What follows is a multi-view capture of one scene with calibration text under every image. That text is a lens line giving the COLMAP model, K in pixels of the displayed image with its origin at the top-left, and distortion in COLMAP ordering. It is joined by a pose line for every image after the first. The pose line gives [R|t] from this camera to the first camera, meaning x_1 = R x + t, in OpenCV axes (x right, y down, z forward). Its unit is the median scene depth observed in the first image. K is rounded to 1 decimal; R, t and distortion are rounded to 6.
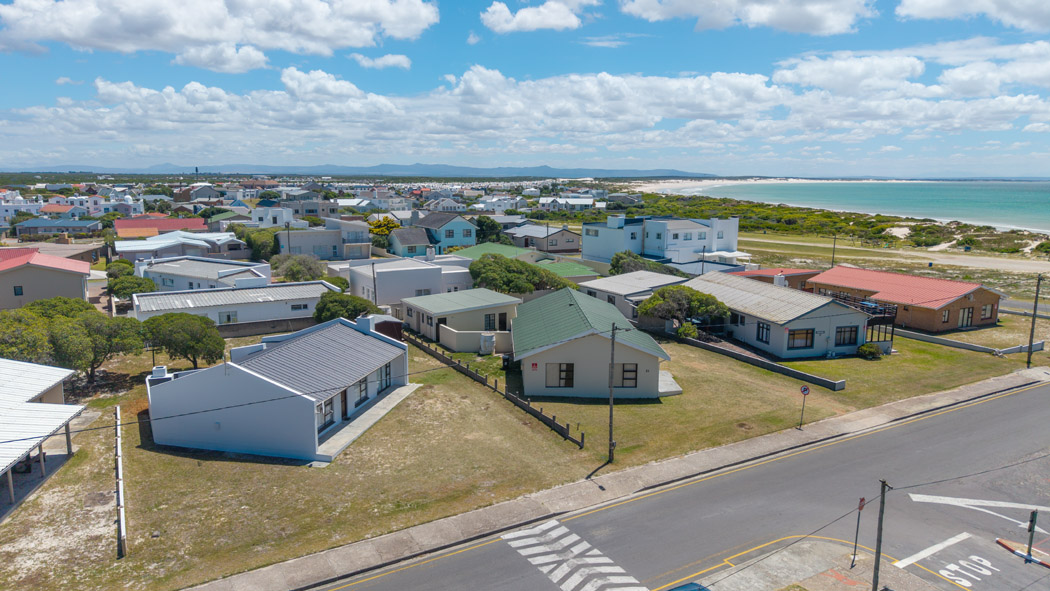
lens RADIAL K [[715.7, 0, 519.1], [0, 715.7, 303.6], [0, 0, 1]] dist [0.009034, -0.008358]
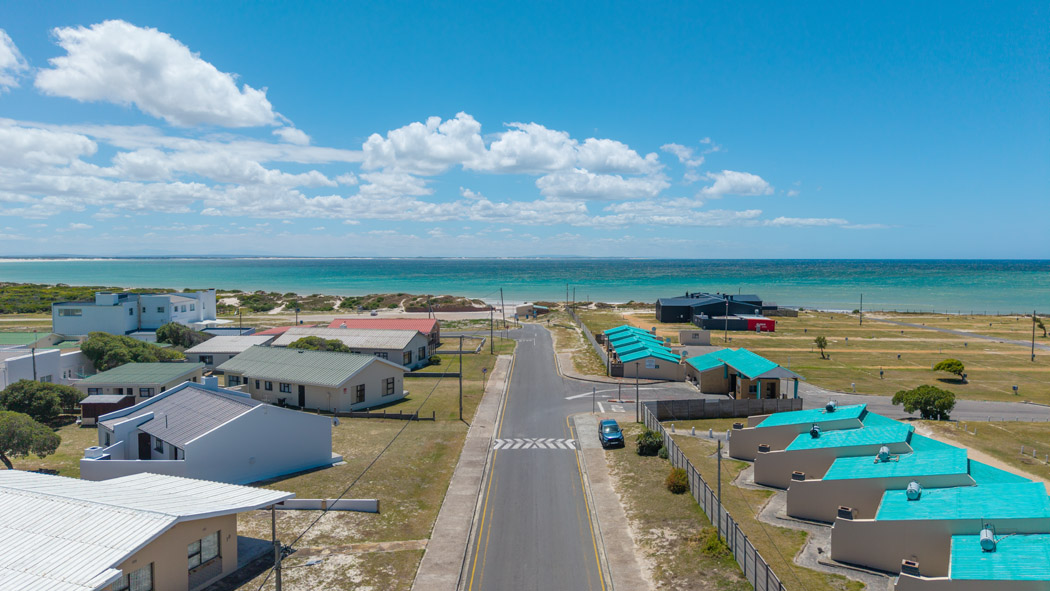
lens RADIAL K [[715.7, 0, 533.3], [0, 715.7, 296.1], [0, 0, 1]] dist [0.009034, -0.008358]
pose [[0.514350, -0.053406, 0.855916, -0.234283], [0.153365, 0.987698, -0.030533, 0.001671], [-0.843755, 0.146972, 0.516213, -0.011133]]
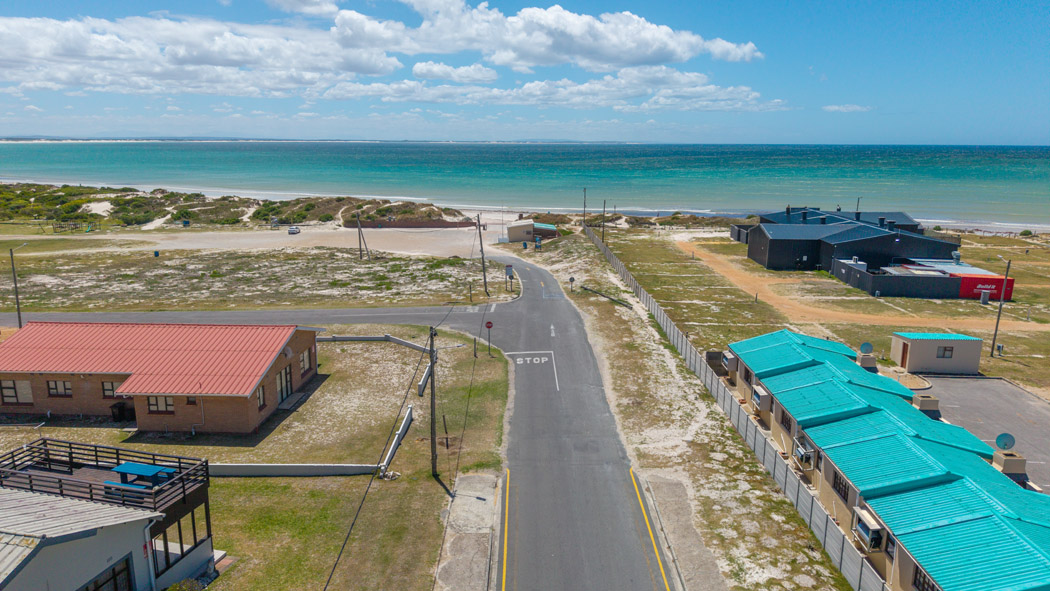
lens RADIAL K [[715.7, 0, 526.0], [0, 715.7, 294.7], [0, 0, 1]] dist [0.009034, -0.008358]
pose [[0.512241, -0.185681, 0.838529, 0.089274], [0.149733, 0.980704, 0.125695, -0.037637], [-0.845688, 0.061170, 0.530160, 0.190284]]
